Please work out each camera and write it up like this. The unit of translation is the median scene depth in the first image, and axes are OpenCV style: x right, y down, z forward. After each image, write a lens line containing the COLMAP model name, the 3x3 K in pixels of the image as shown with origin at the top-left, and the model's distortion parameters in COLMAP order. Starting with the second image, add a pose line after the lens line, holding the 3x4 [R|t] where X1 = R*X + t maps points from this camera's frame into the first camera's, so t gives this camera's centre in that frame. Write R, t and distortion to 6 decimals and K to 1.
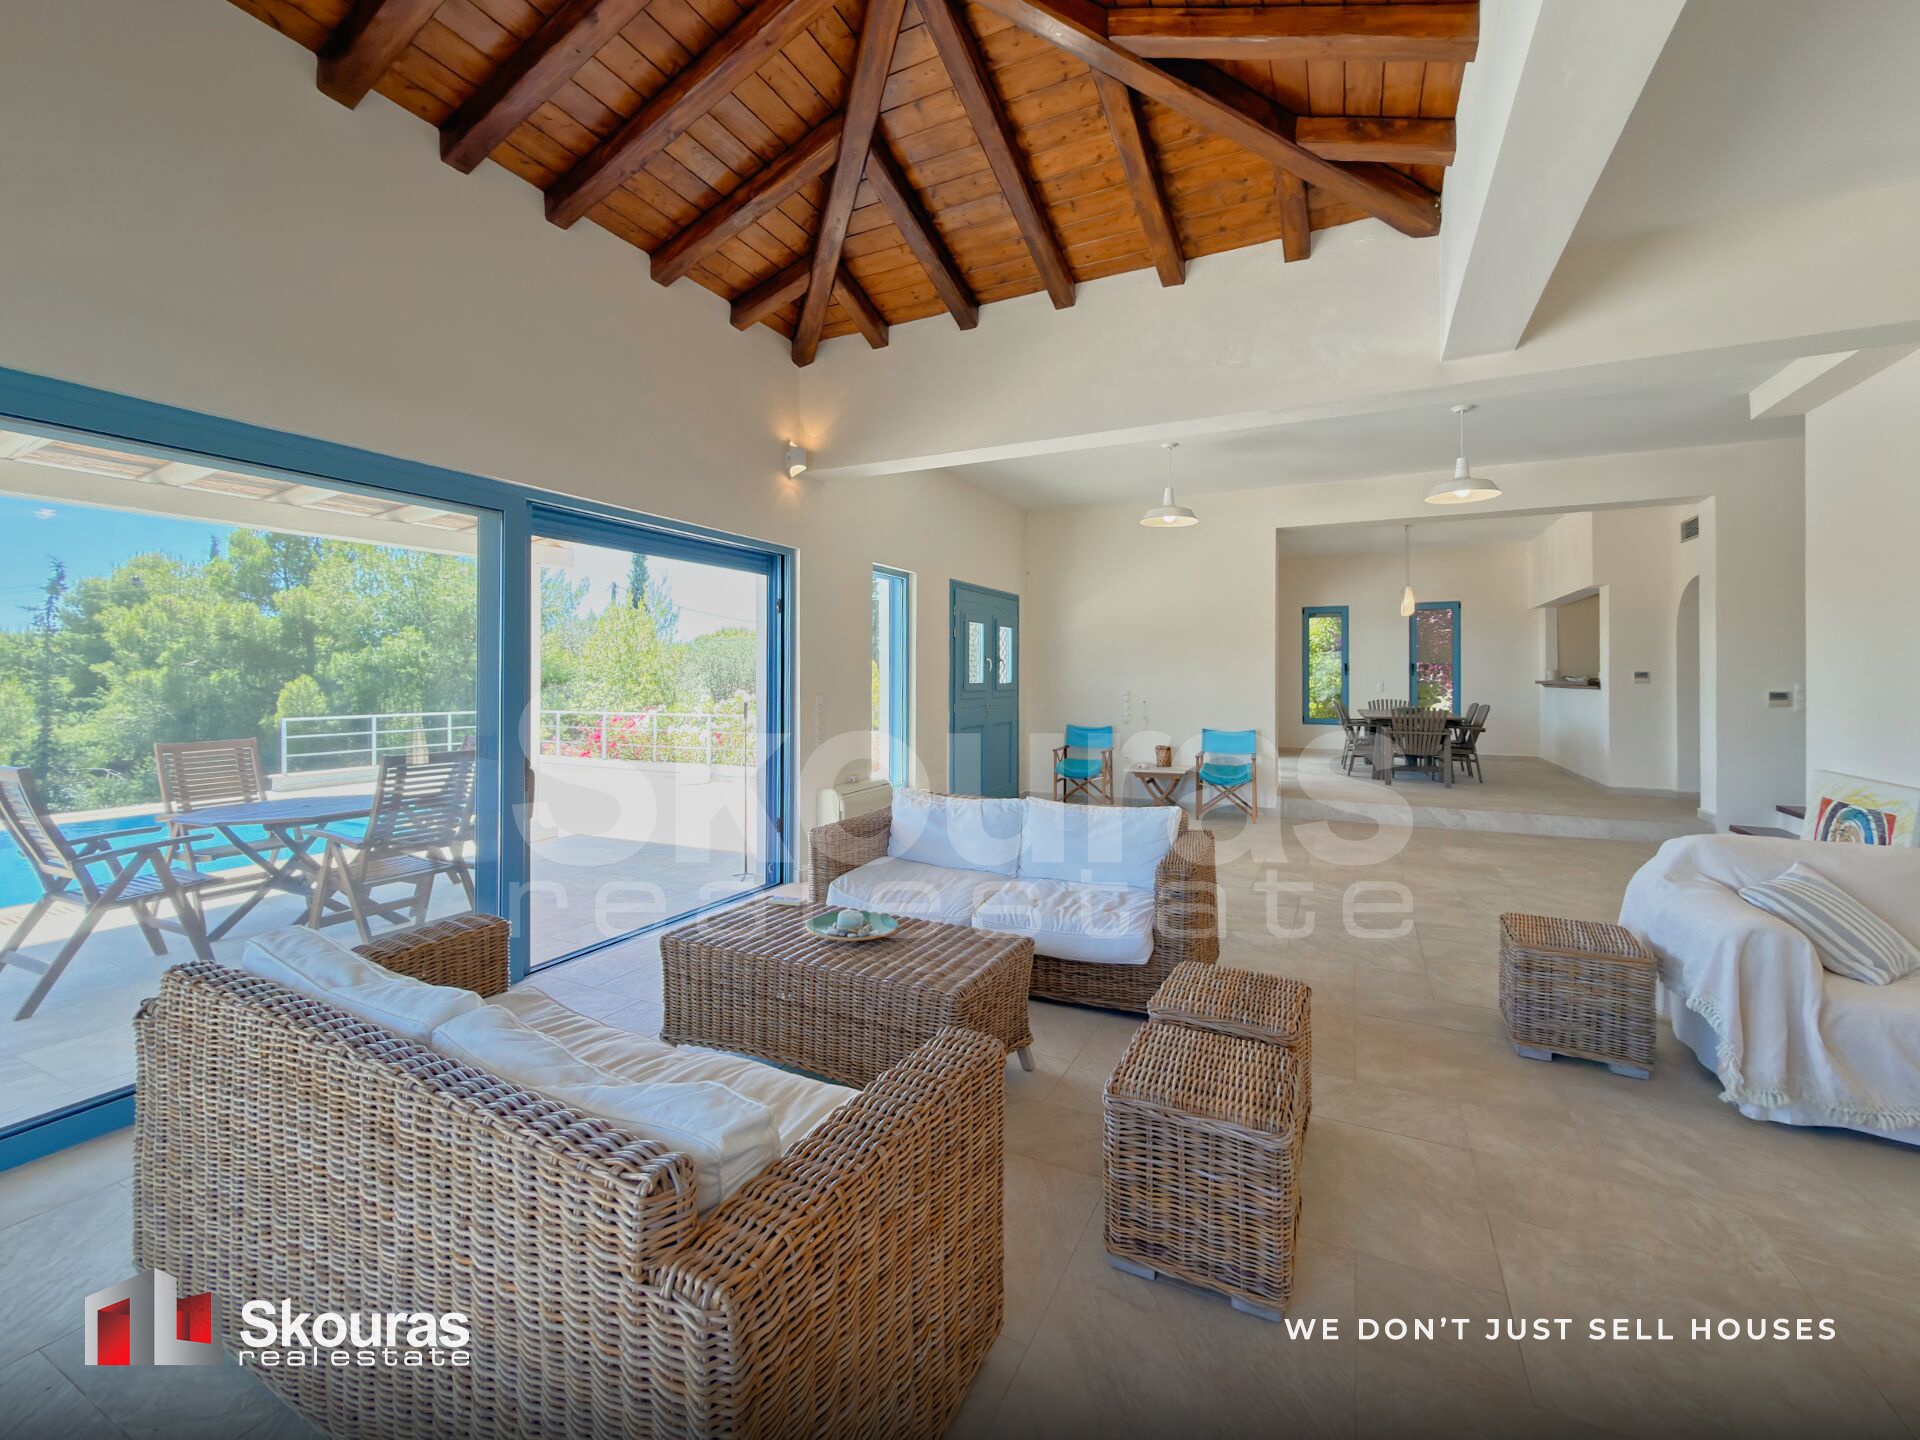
lens RADIAL K [[788.1, 0, 957.5], [0, 788.1, 687.2], [0, 0, 1]] dist [0.000375, 0.000281]
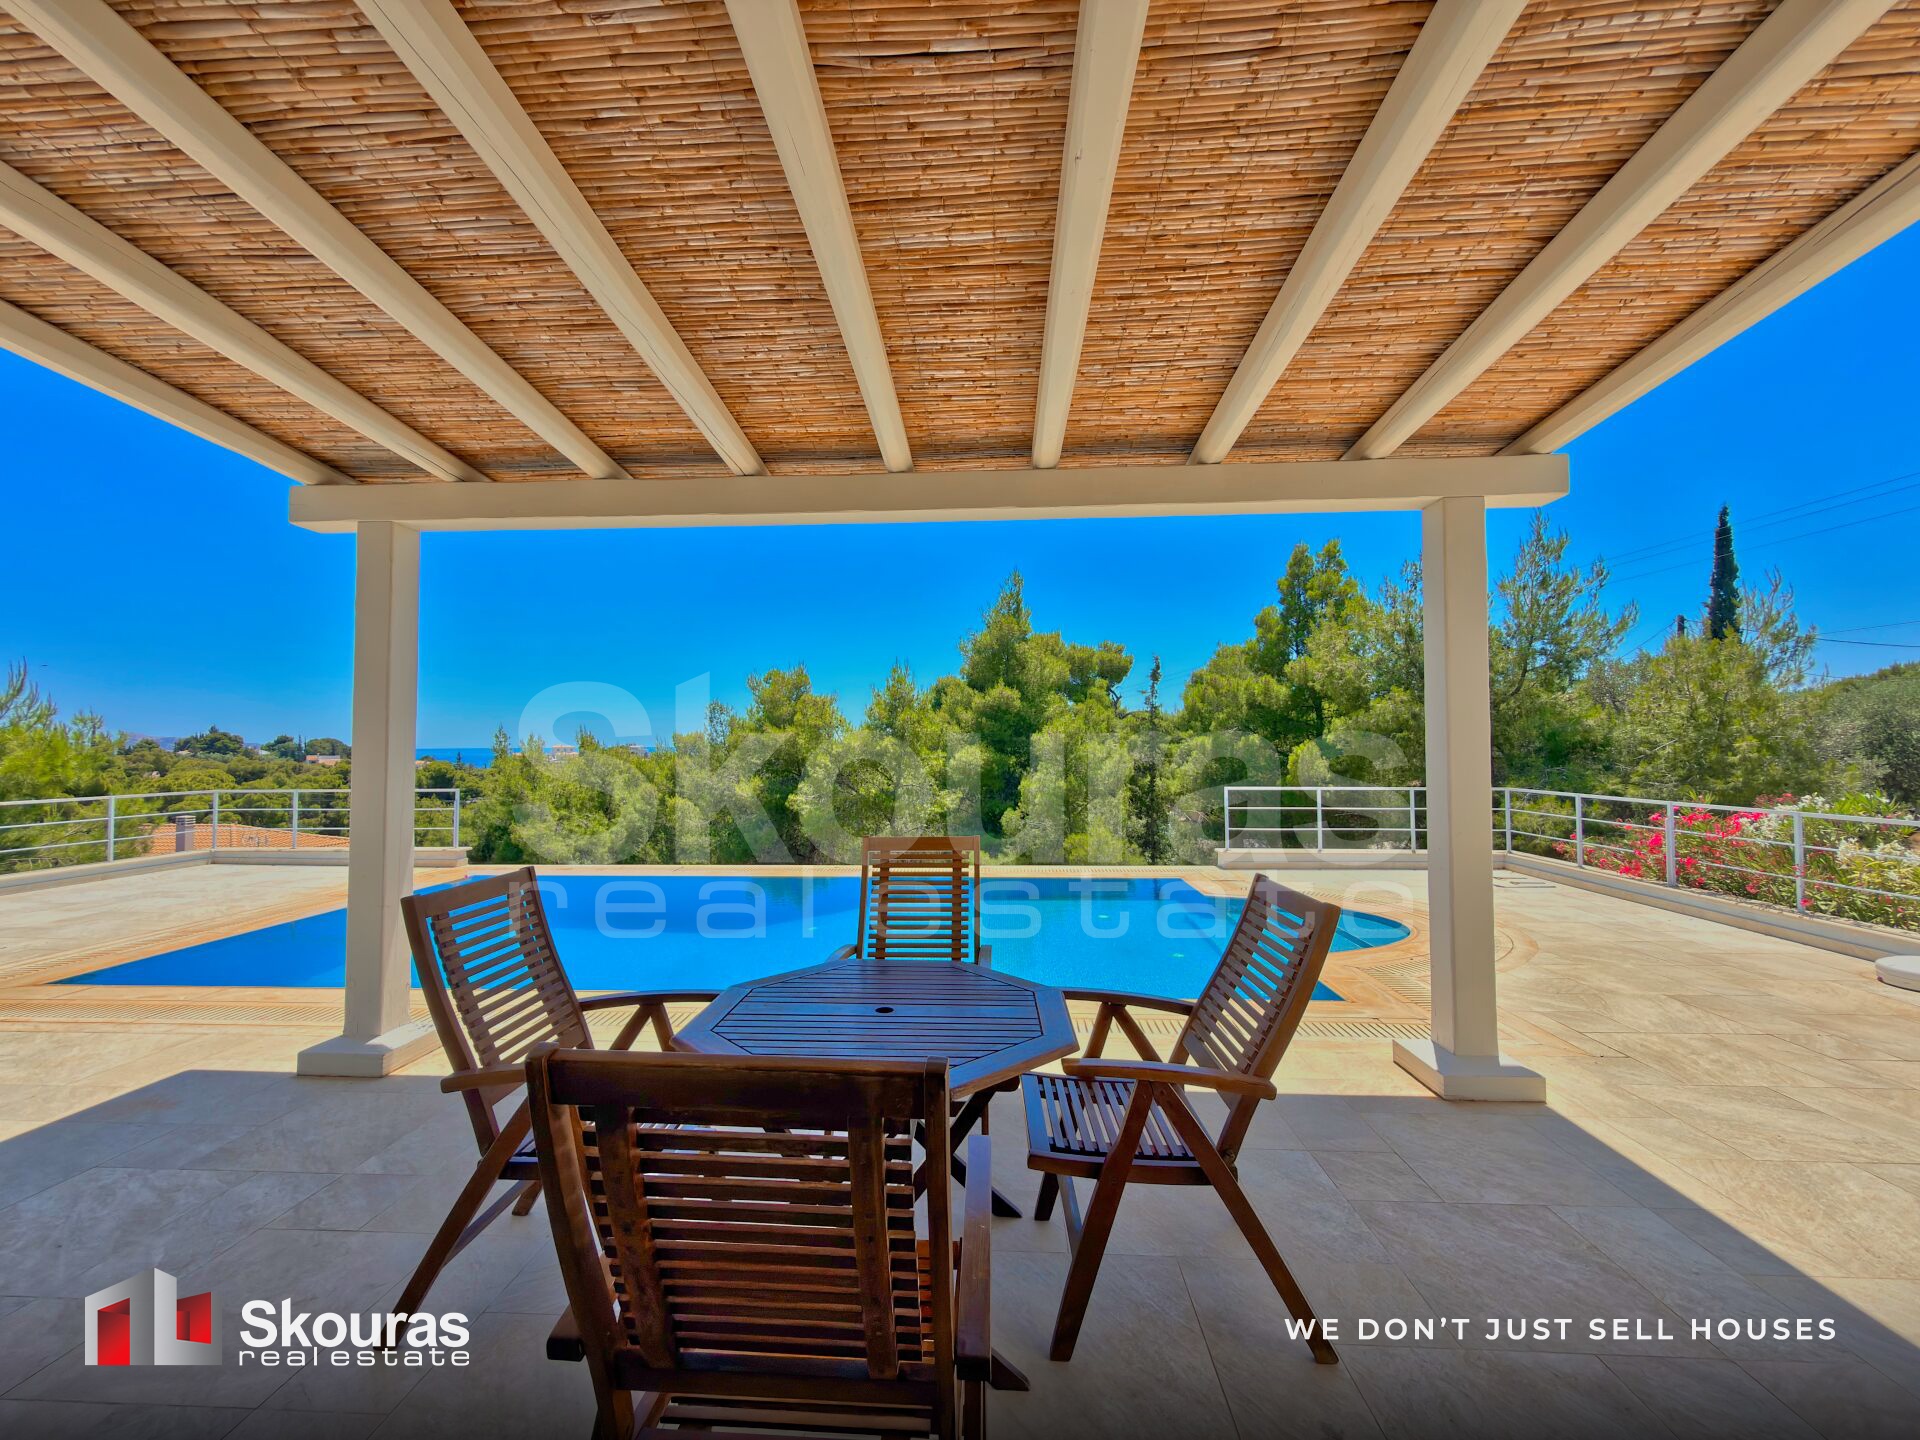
lens RADIAL K [[763.2, 0, 957.6], [0, 763.2, 718.7], [0, 0, 1]] dist [0.002423, -0.000324]
pose [[0.389880, -0.030541, -0.920359, -0.149911], [-0.009245, 0.999270, -0.037076, -0.002989], [0.920819, 0.022964, 0.389313, 0.340418]]
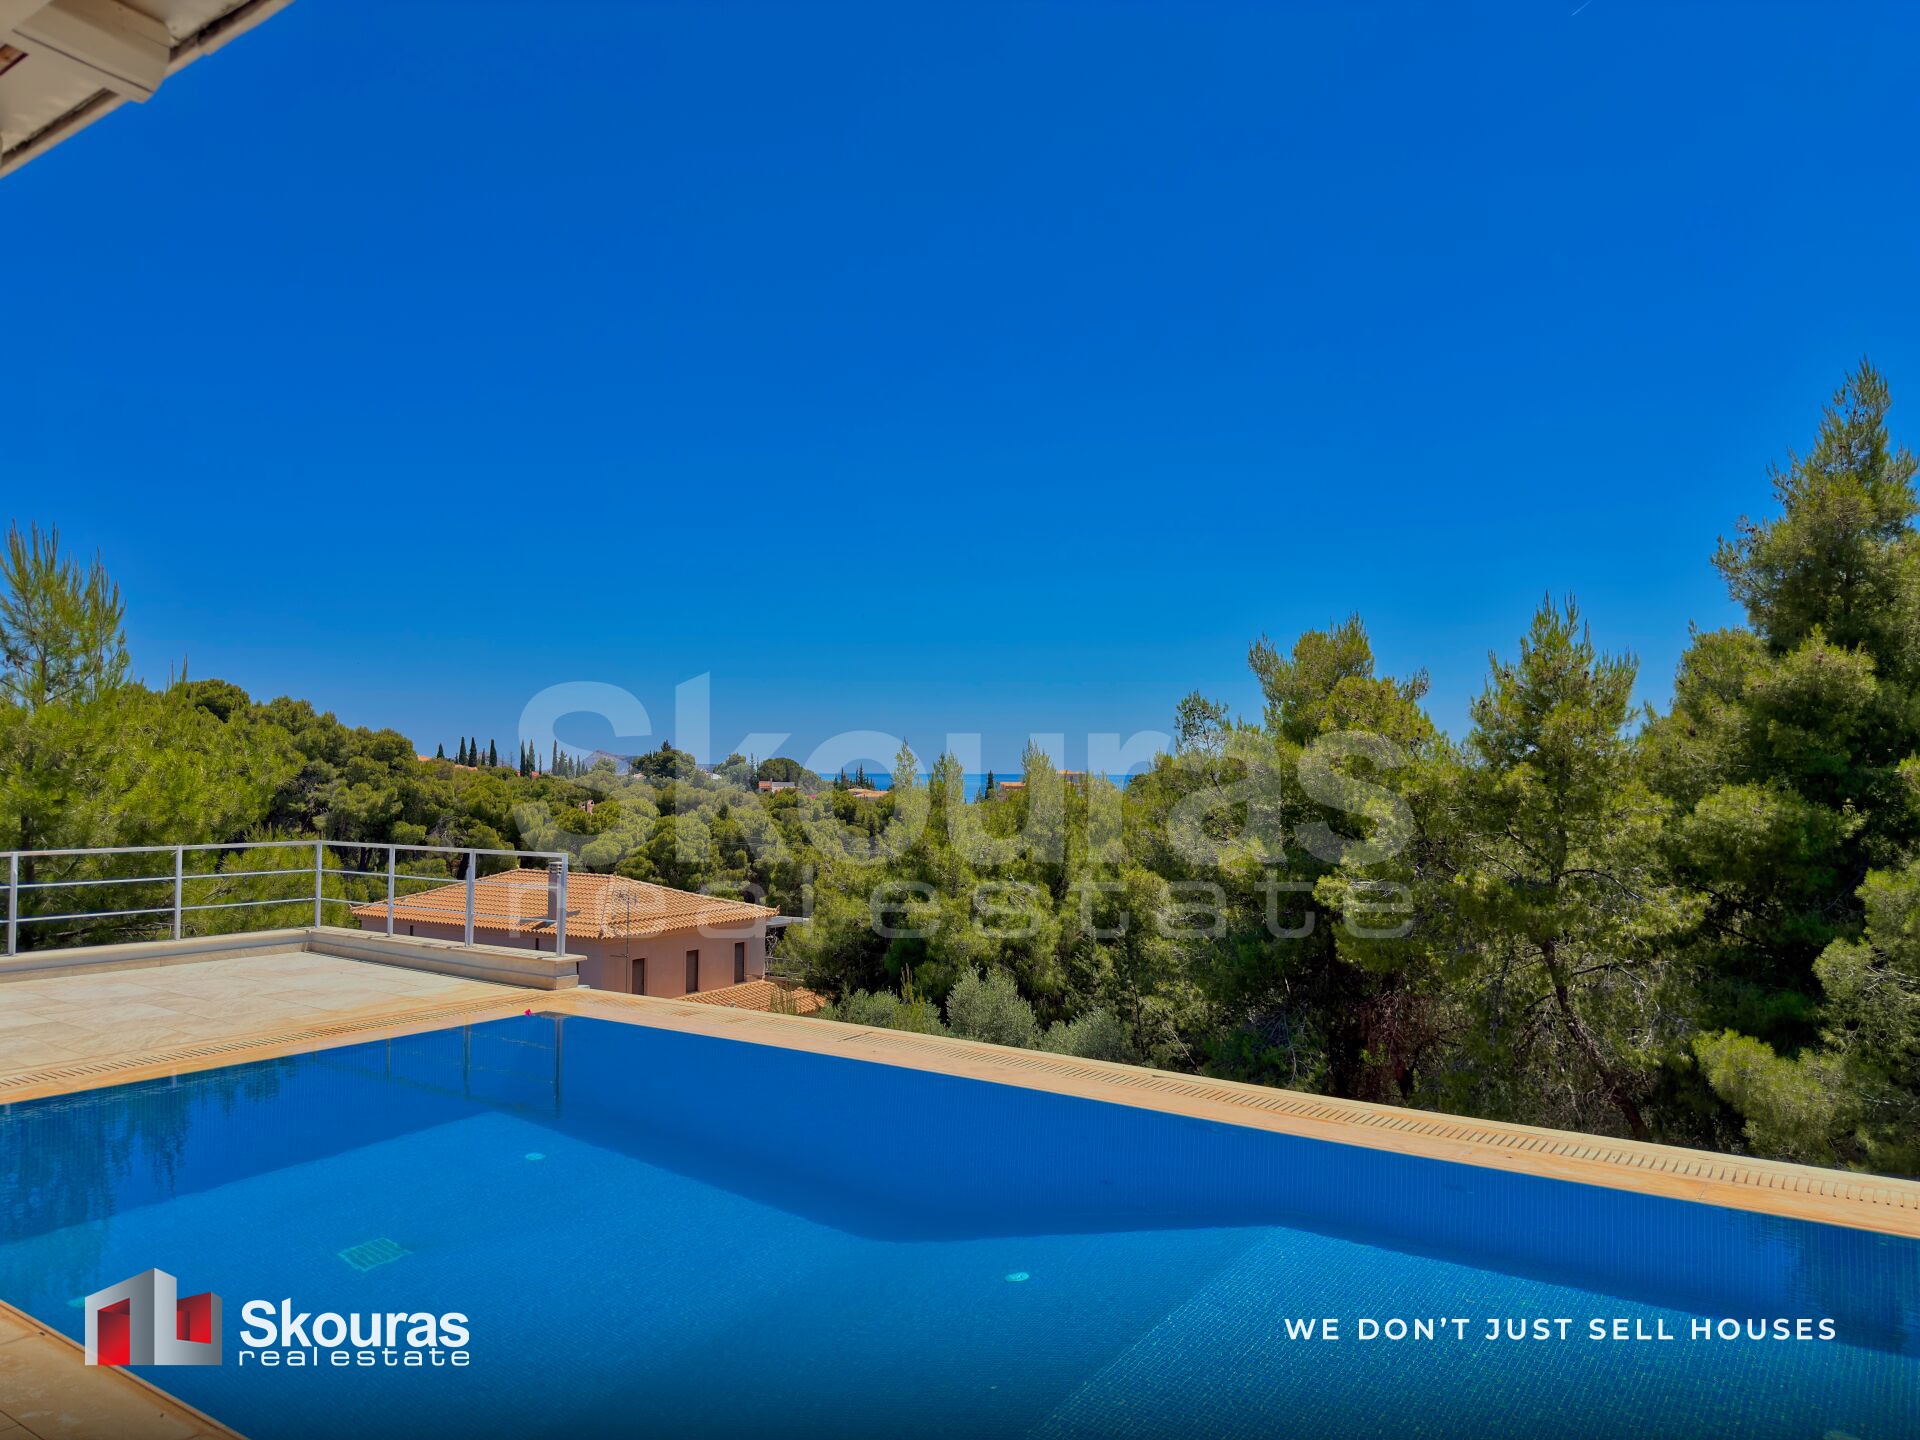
lens RADIAL K [[1343.2, 0, 960.0], [0, 1343.2, 720.0], [0, 0, 1]] dist [0.129978, -0.194335]
pose [[-0.161084, -0.036376, -0.986270, -0.325928], [-0.019330, 0.999245, -0.033698, -0.012536], [0.986751, 0.013636, -0.161665, 0.554994]]
